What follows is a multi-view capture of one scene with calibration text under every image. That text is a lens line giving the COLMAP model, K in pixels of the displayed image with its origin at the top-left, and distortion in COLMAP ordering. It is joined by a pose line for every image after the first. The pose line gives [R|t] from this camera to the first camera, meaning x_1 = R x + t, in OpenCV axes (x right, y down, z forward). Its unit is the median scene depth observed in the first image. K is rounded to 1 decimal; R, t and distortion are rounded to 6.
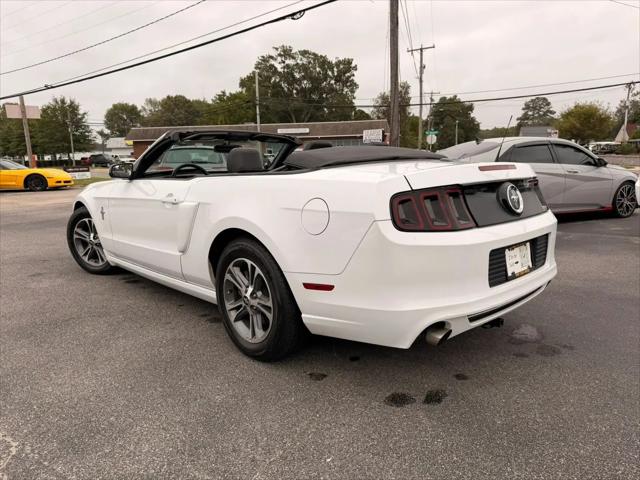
lens RADIAL K [[445.2, 0, 315.7], [0, 445.2, 243.8], [0, 0, 1]] dist [0.033220, -0.047941]
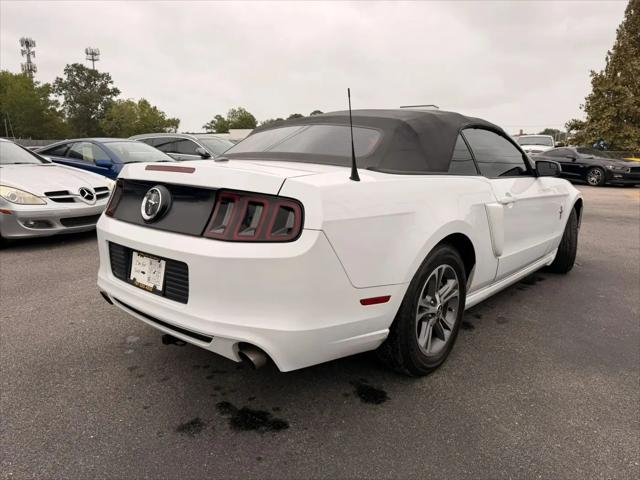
lens RADIAL K [[445.2, 0, 330.6], [0, 445.2, 240.0], [0, 0, 1]] dist [0.033220, -0.047941]
pose [[0.126932, 0.206889, -0.970096, 0.700914], [-0.198107, 0.963589, 0.179580, -0.133955], [0.971927, 0.169388, 0.163296, 0.618818]]
